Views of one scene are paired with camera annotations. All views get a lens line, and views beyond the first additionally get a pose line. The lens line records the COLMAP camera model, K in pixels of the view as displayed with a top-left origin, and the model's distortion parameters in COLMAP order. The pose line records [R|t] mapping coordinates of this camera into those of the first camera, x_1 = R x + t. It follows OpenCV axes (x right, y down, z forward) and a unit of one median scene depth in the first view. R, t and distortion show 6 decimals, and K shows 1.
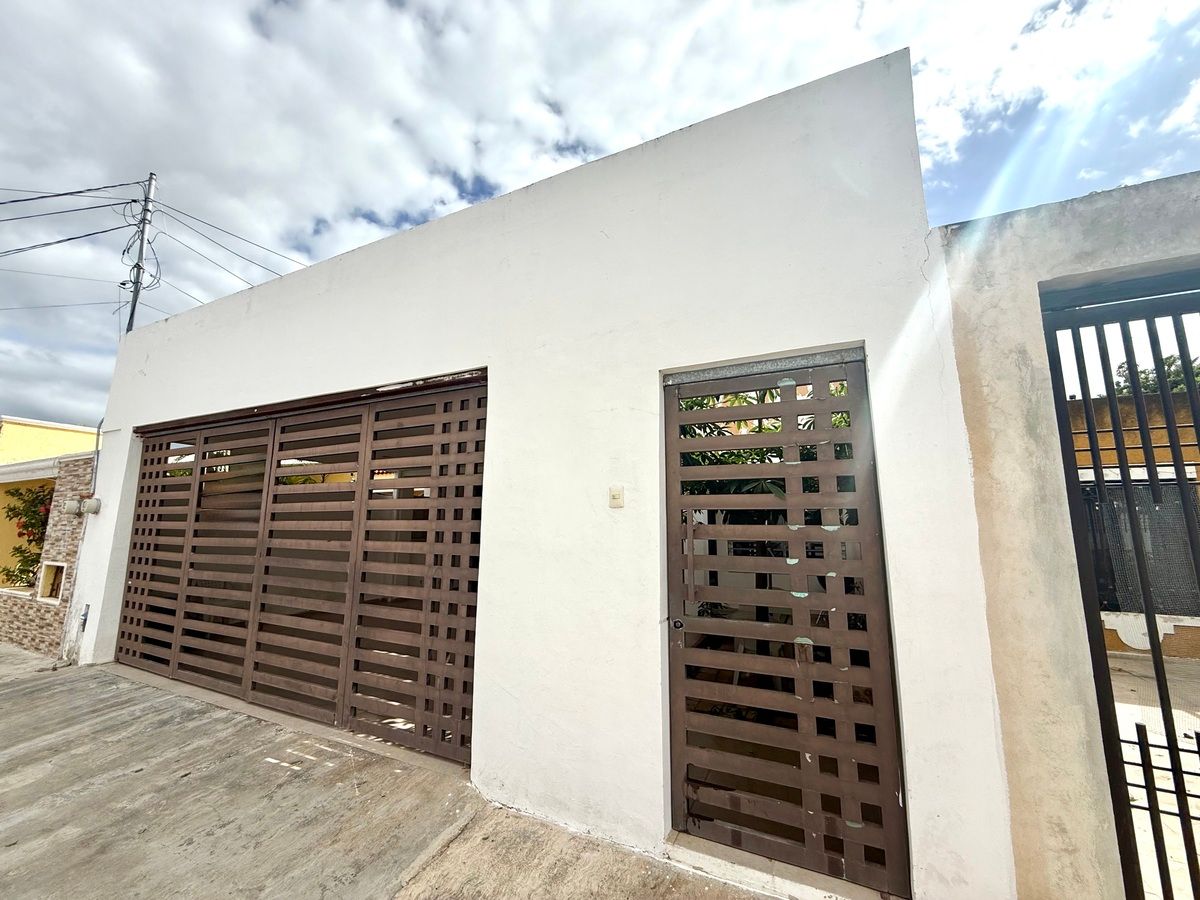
lens RADIAL K [[482.7, 0, 597.4], [0, 482.7, 446.9], [0, 0, 1]] dist [0.000491, 0.000754]
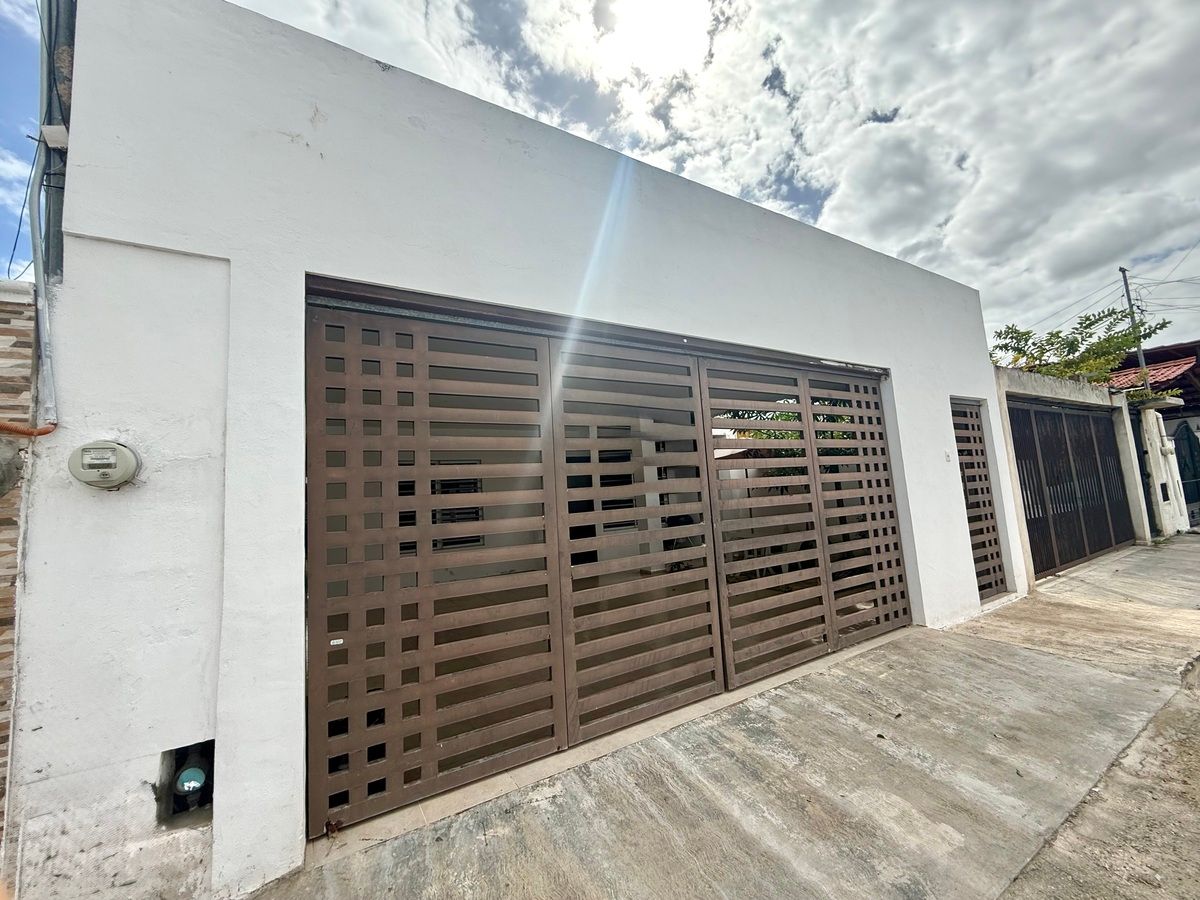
lens RADIAL K [[482.7, 0, 604.2], [0, 482.7, 445.1], [0, 0, 1]] dist [0.000491, 0.000754]
pose [[0.527037, 0.050670, 0.848330, -1.917870], [-0.072475, 0.997264, -0.014539, 0.152373], [-0.846746, -0.053820, 0.529268, 0.923721]]
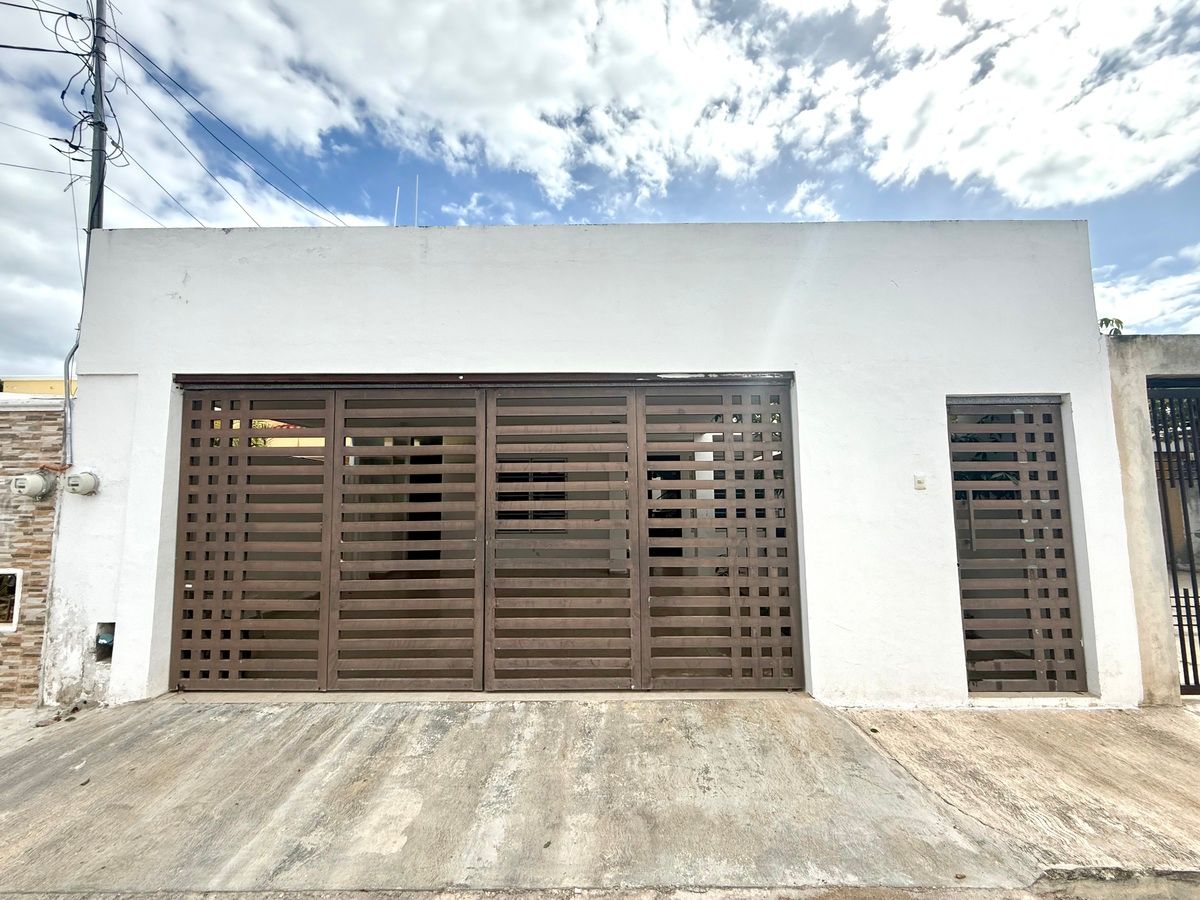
lens RADIAL K [[482.7, 0, 599.8], [0, 482.7, 447.7], [0, 0, 1]] dist [0.000491, 0.000754]
pose [[0.896237, 0.027697, 0.442709, -1.163404], [-0.059475, 0.996540, 0.058058, -0.018463], [-0.439570, -0.078364, 0.894784, 0.119294]]
